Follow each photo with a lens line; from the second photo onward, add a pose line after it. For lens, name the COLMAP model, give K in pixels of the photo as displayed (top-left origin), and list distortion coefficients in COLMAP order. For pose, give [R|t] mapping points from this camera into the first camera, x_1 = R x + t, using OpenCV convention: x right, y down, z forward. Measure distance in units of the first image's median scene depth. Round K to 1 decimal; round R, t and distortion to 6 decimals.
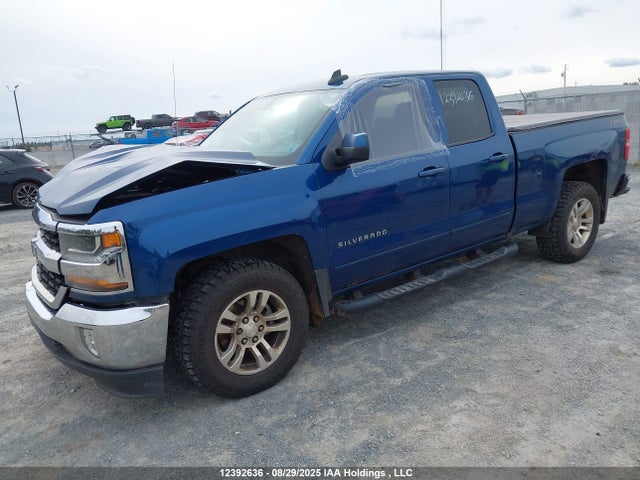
lens RADIAL K [[505.2, 0, 323.9], [0, 505.2, 232.5], [0, 0, 1]] dist [0.040786, -0.062662]
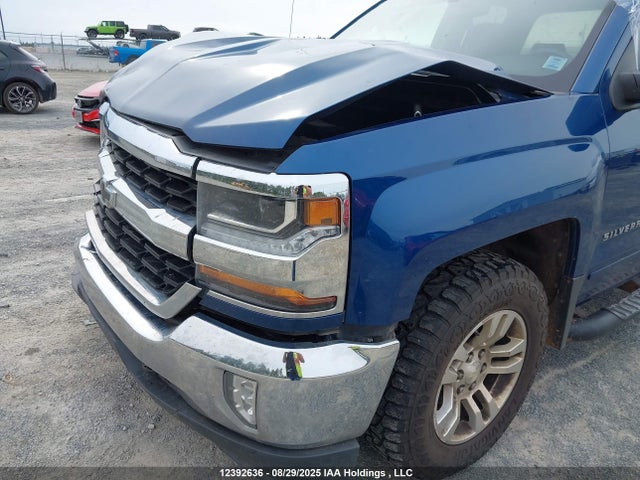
lens RADIAL K [[511.5, 0, 320.0], [0, 511.5, 240.0], [0, 0, 1]] dist [0.011815, -0.008565]
pose [[0.994026, 0.103670, 0.034132, -0.358694], [-0.107249, 0.985799, 0.129217, -0.016885], [-0.020251, -0.132106, 0.991029, 0.433902]]
